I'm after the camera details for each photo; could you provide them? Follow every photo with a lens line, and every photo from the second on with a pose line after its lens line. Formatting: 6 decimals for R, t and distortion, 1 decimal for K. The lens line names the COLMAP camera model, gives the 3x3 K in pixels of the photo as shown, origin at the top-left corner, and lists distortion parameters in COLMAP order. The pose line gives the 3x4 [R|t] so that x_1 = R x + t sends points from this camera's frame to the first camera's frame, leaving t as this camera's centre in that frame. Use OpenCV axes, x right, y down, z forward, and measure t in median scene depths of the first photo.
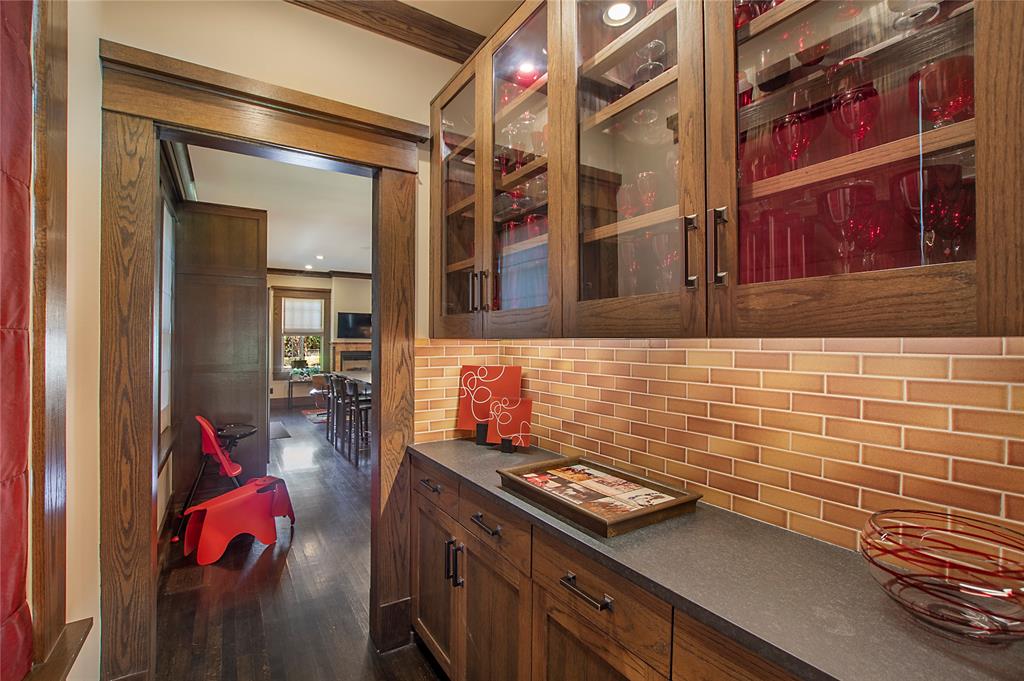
lens RADIAL K [[460.6, 0, 516.3], [0, 460.6, 337.5], [0, 0, 1]] dist [-0.012167, 0.002127]
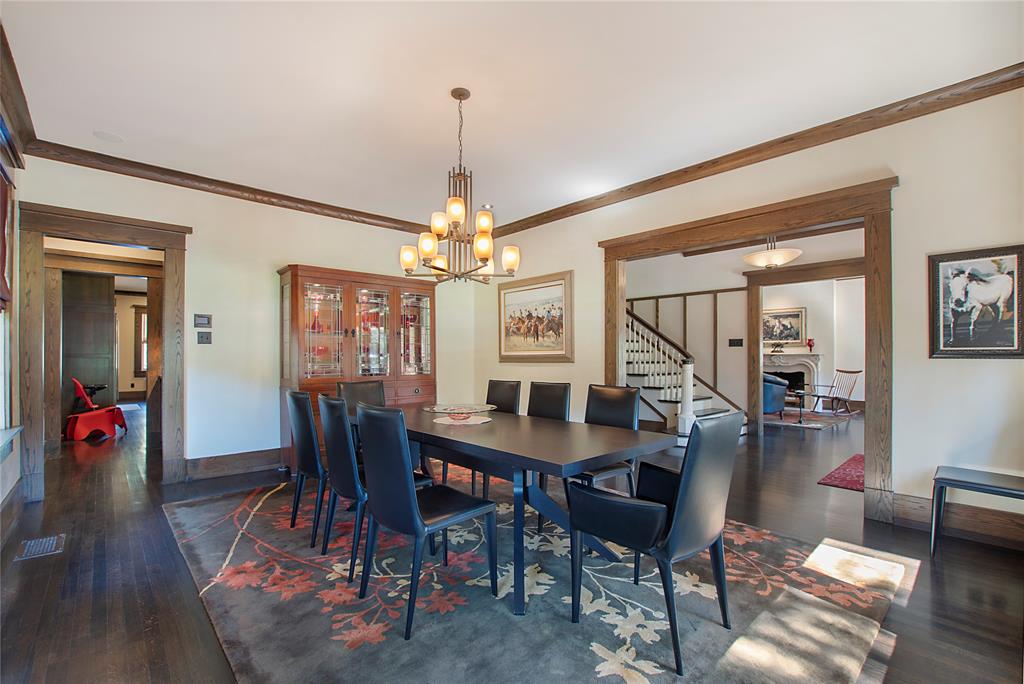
lens RADIAL K [[452.1, 0, 510.8], [0, 452.1, 351.3], [0, 0, 1]] dist [-0.030144, -0.000652]
pose [[0.983026, -0.001499, 0.183458, 0.829872], [0.000809, 0.999992, 0.003839, 0.047992], [-0.183462, -0.003625, 0.983020, -1.231429]]
